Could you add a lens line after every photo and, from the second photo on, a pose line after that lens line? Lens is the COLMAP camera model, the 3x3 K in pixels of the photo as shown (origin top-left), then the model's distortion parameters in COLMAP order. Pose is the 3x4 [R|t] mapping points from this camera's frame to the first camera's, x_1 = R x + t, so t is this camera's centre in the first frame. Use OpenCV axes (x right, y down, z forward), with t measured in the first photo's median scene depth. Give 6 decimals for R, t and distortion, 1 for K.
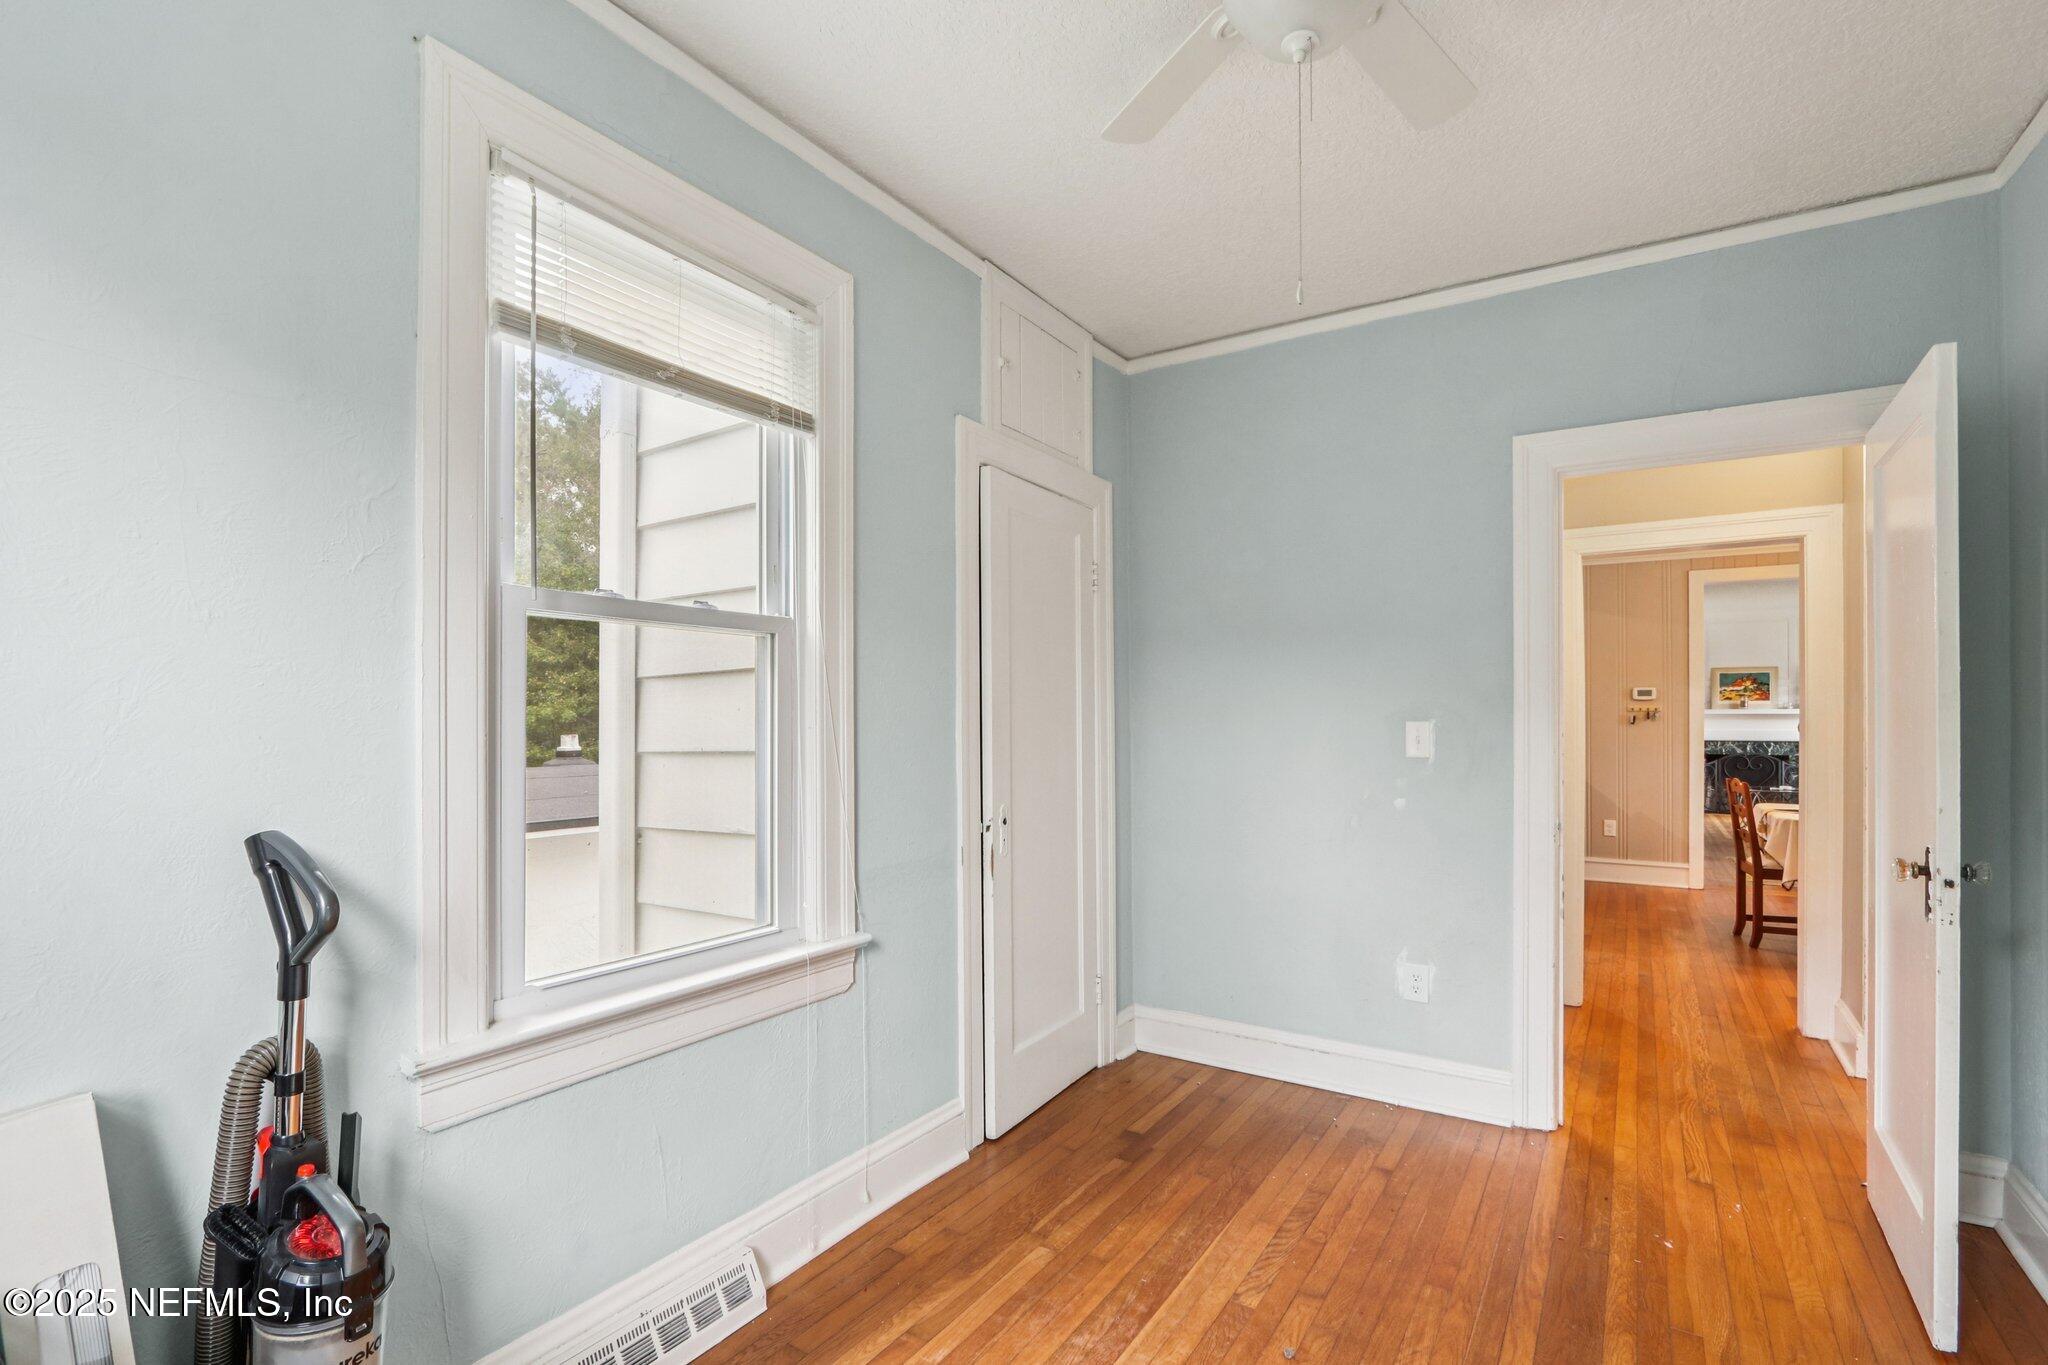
lens RADIAL K [[975.5, 0, 988.6], [0, 975.5, 714.8], [0, 0, 1]] dist [-0.019596, 0.008993]
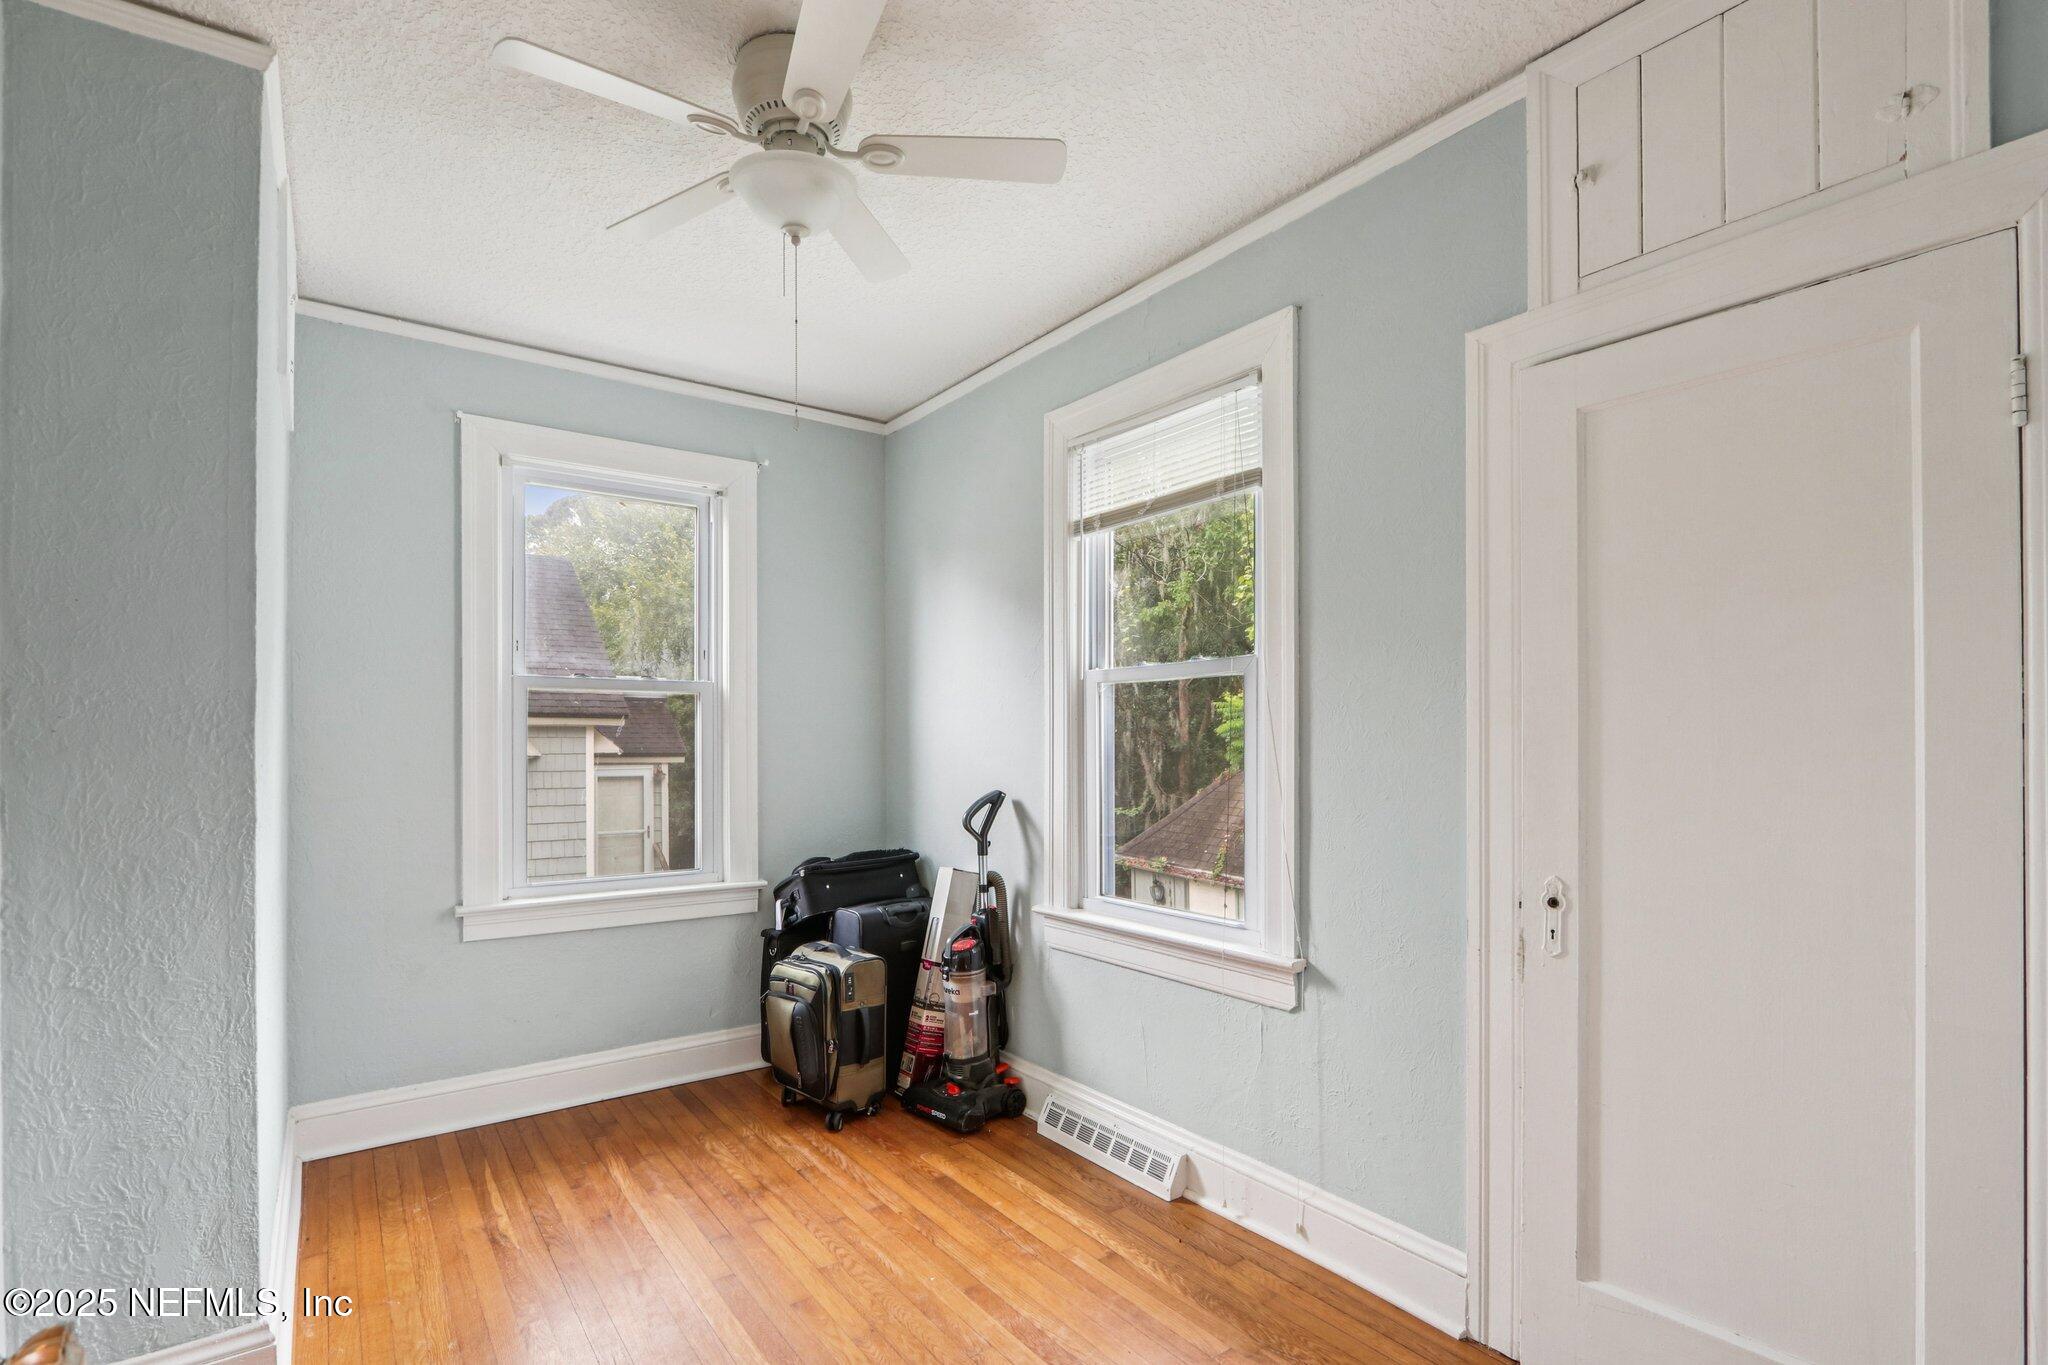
lens RADIAL K [[960.4, 0, 1026.6], [0, 960.4, 733.7], [0, 0, 1]] dist [-0.012739, 0.000767]
pose [[-0.343012, -0.007170, -0.939304, 0.931887], [0.004958, 0.999943, -0.009444, 0.001348], [0.939318, -0.007897, -0.342957, 1.133437]]
